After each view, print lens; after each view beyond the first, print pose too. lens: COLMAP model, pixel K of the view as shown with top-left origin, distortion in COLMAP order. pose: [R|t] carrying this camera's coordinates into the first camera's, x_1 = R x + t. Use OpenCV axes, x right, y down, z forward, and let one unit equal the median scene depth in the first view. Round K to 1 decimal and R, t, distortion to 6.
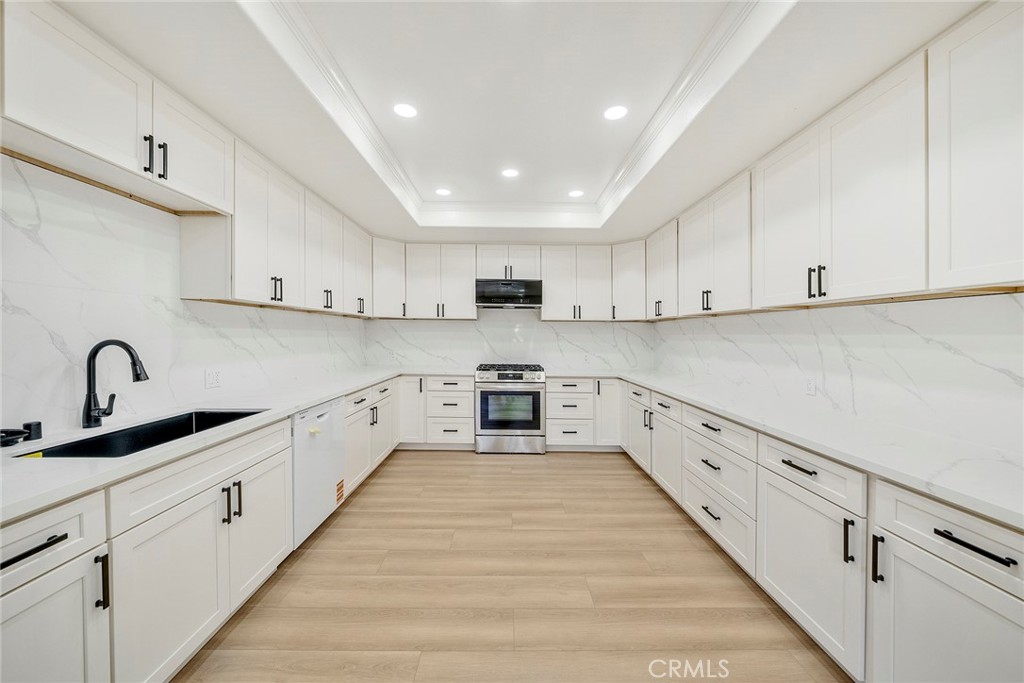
lens RADIAL K [[355.5, 0, 504.5], [0, 355.5, 336.6], [0, 0, 1]] dist [-0.000242, -0.000101]
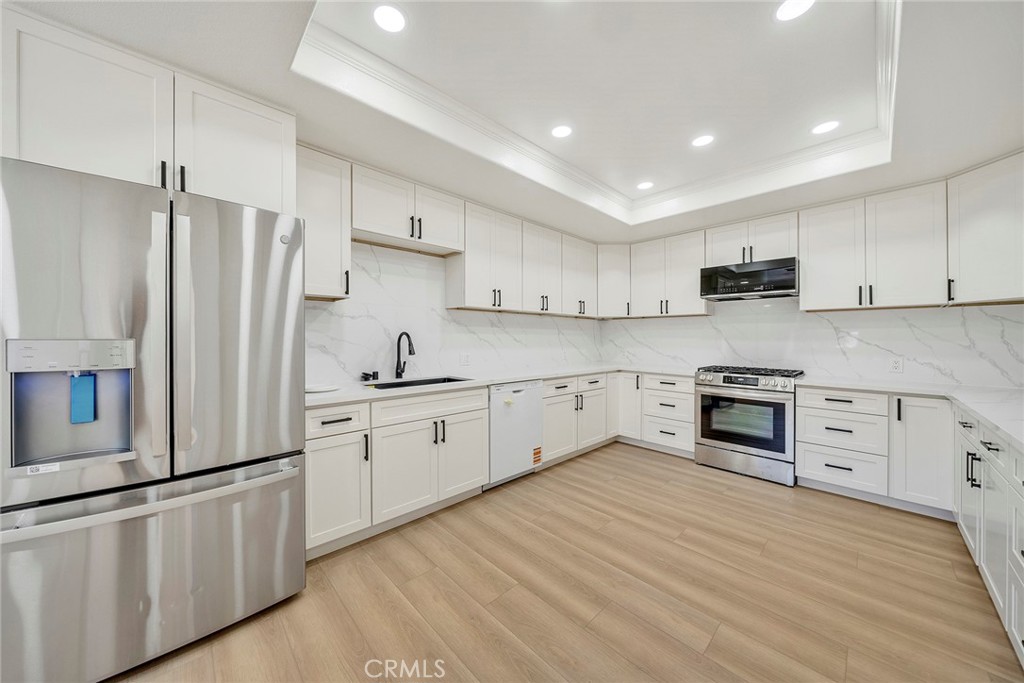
lens RADIAL K [[345.0, 0, 512.0], [0, 345.0, 341.5], [0, 0, 1]] dist [-0.000270, -0.000155]
pose [[0.692854, 0.000967, -0.721078, 0.285247], [-0.002706, 0.999996, -0.001259, 0.029552], [0.721073, 0.002823, 0.692853, 0.078077]]
